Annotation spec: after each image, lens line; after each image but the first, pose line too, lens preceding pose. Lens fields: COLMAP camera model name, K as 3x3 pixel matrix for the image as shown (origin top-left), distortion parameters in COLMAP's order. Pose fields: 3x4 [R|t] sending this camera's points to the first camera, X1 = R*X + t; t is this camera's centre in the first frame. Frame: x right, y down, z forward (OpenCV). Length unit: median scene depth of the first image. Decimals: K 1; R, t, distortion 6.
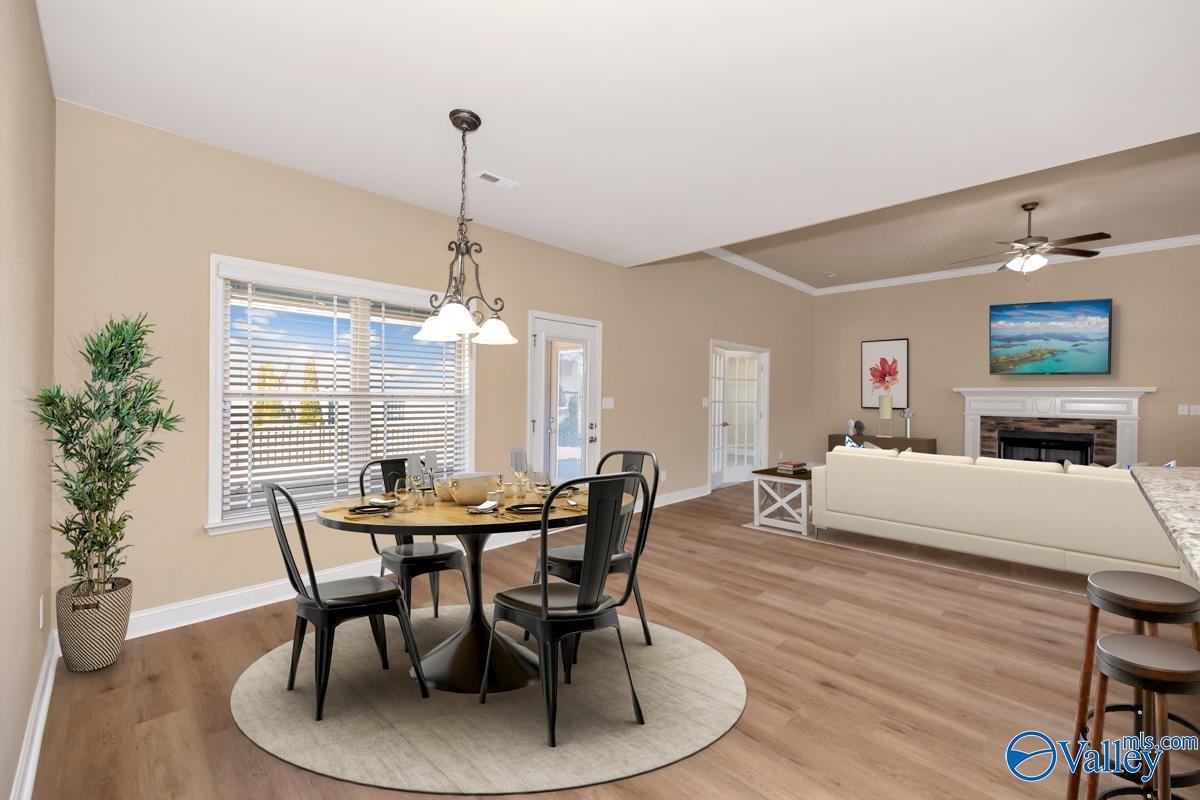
lens RADIAL K [[499.5, 0, 600.0], [0, 499.5, 400.0], [0, 0, 1]] dist [-0.000052, 0.000113]
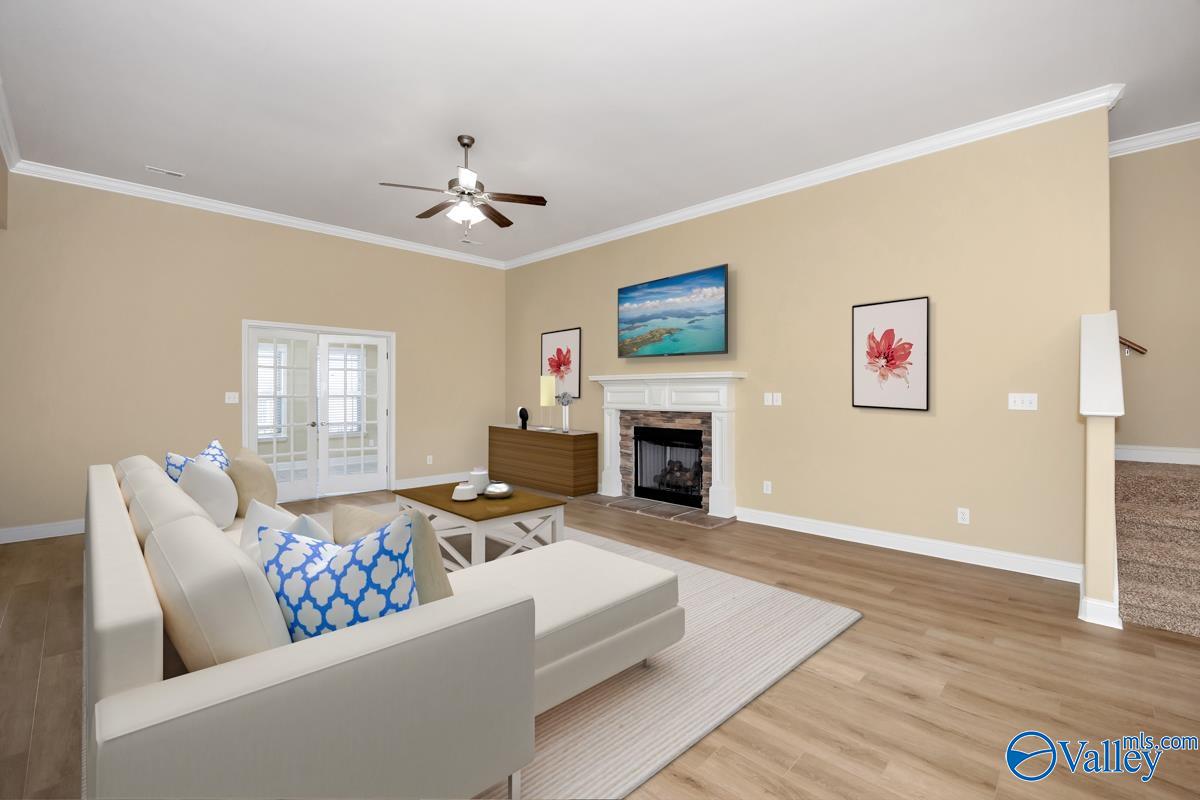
lens RADIAL K [[538.0, 0, 605.6], [0, 538.0, 396.9], [0, 0, 1]] dist [-0.015332, 0.000358]
pose [[0.999708, -0.013937, 0.019734, 0.798272], [0.013928, 0.999903, 0.000602, 0.010972], [-0.019741, -0.000327, 0.999805, 0.121660]]
